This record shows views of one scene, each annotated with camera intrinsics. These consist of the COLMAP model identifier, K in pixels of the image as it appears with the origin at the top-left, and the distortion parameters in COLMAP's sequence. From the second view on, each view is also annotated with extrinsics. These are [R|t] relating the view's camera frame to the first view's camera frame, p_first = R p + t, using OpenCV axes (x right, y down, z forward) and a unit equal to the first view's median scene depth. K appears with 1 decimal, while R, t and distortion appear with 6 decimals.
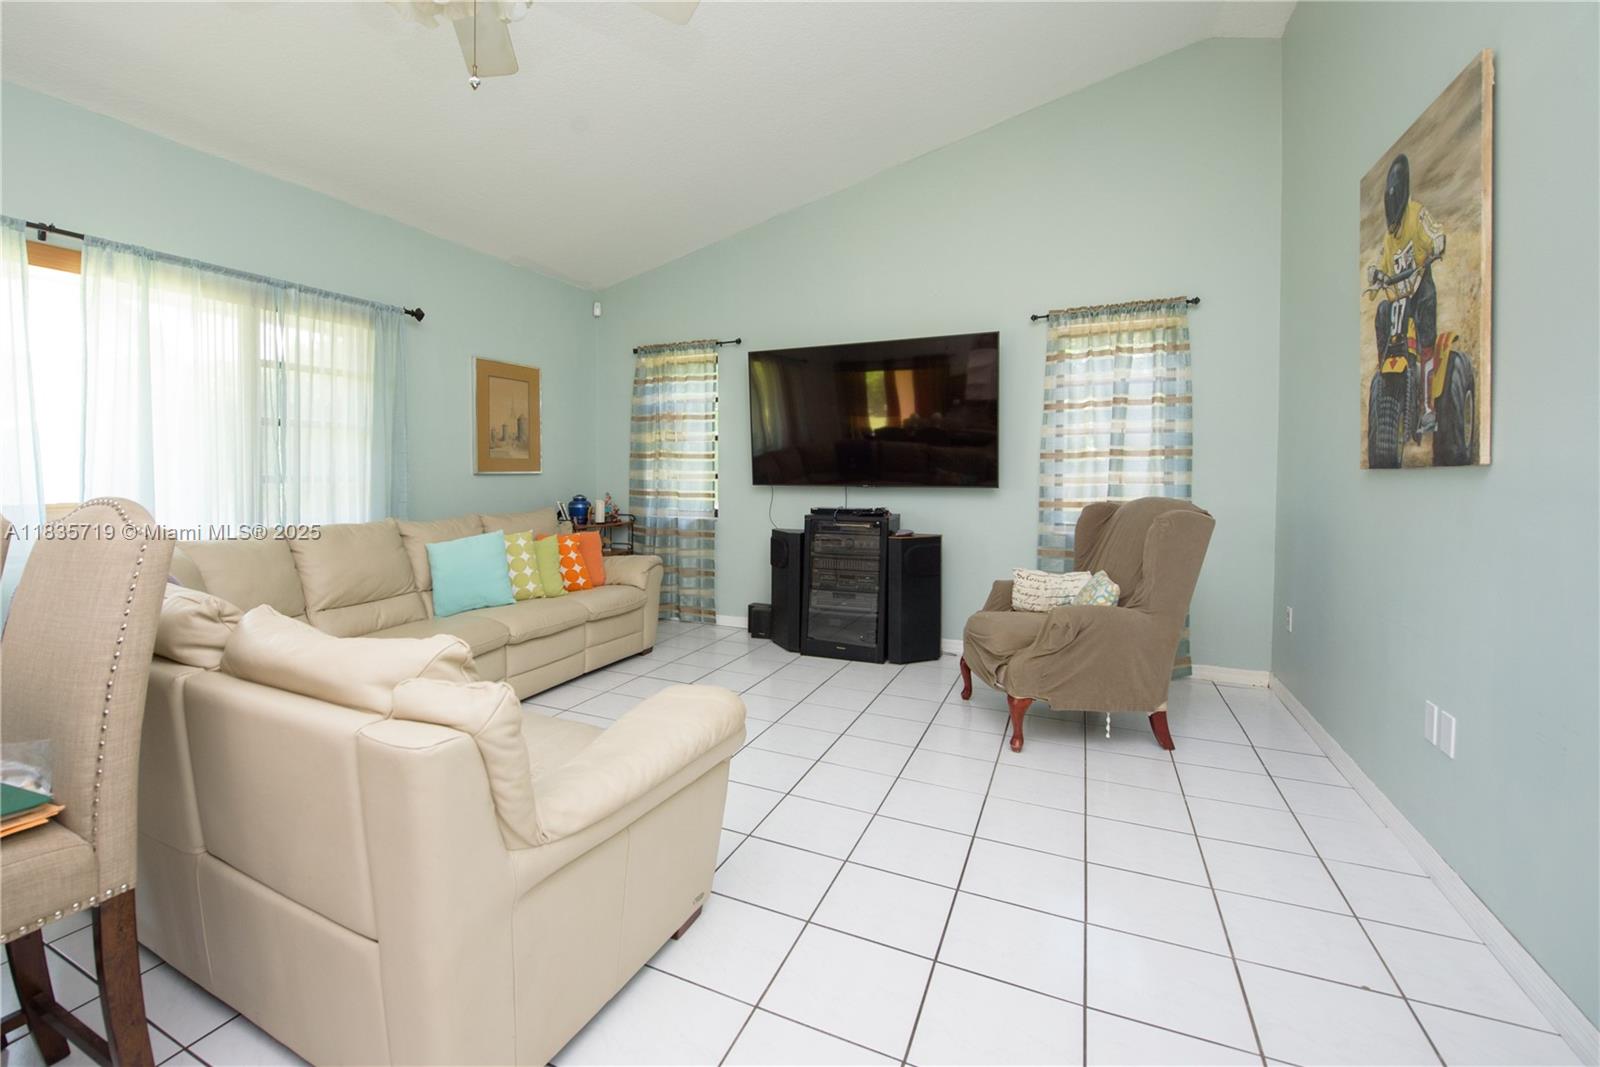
lens RADIAL K [[636.4, 0, 748.4], [0, 636.4, 484.7], [0, 0, 1]] dist [-0.014795, -0.001821]
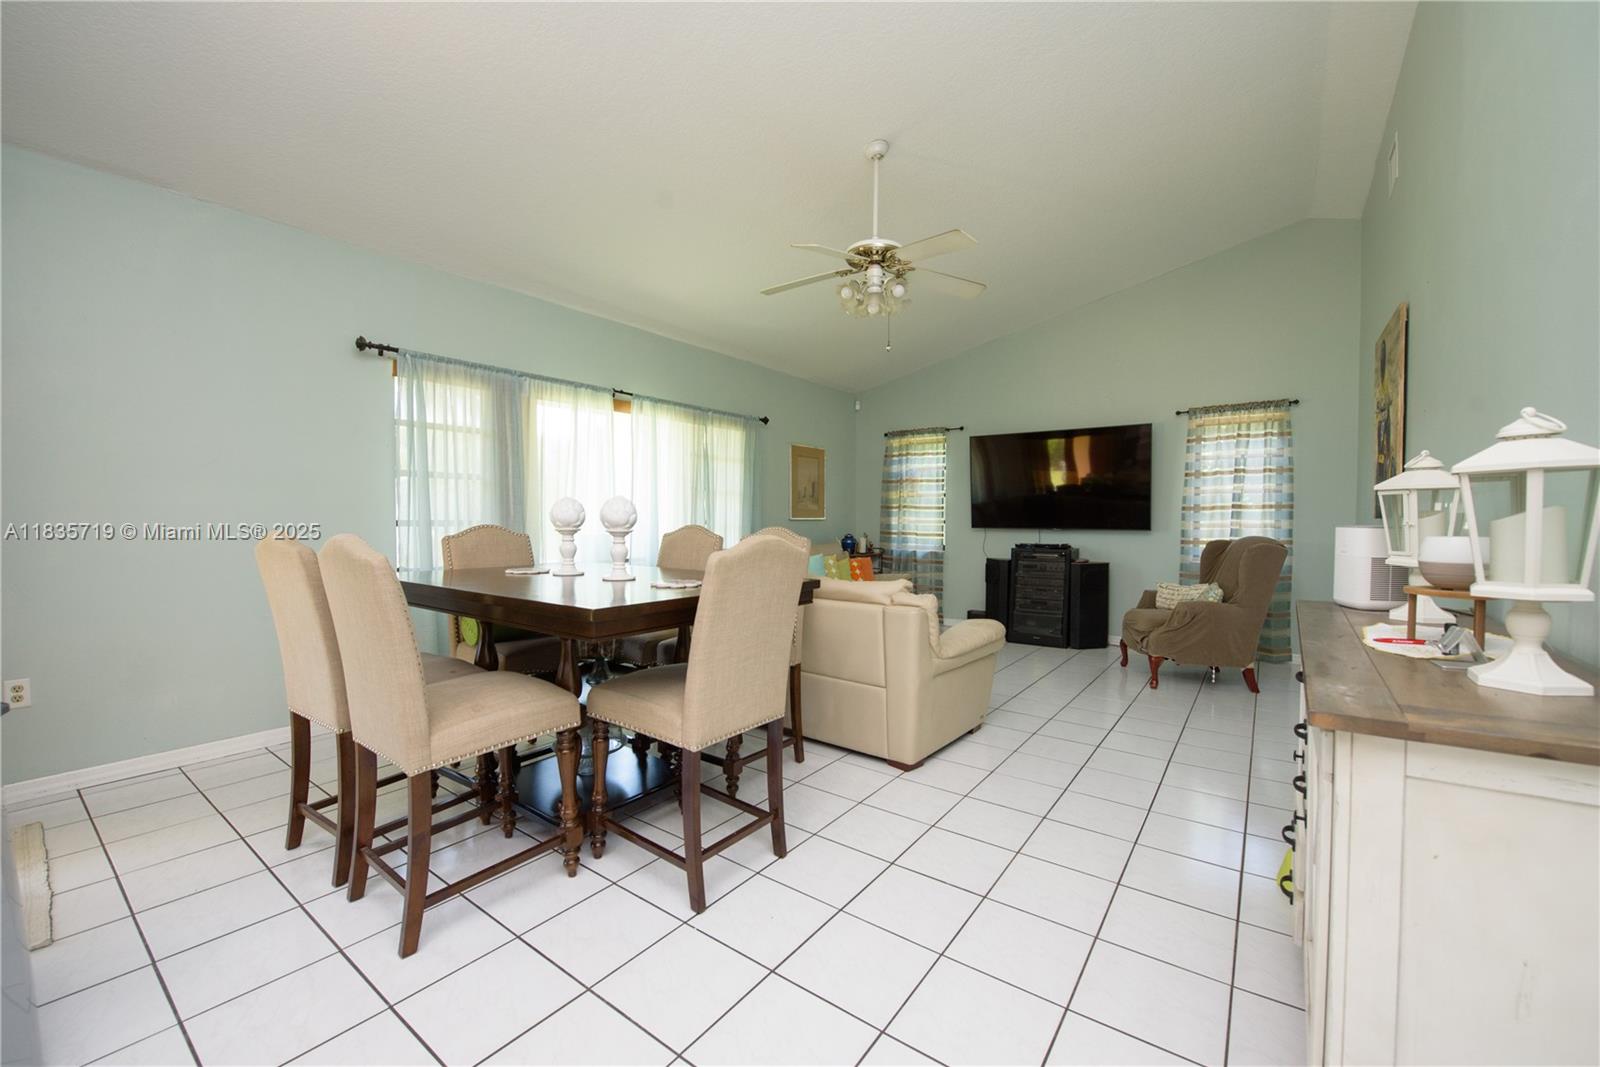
lens RADIAL K [[636.4, 0, 804.9], [0, 636.4, 532.5], [0, 0, 1]] dist [-0.014795, -0.001821]
pose [[0.986293, 0.007766, -0.164822, -0.149736], [-0.007494, 0.999969, 0.002267, 0.012529], [0.164835, -0.001001, 0.986321, -0.568106]]
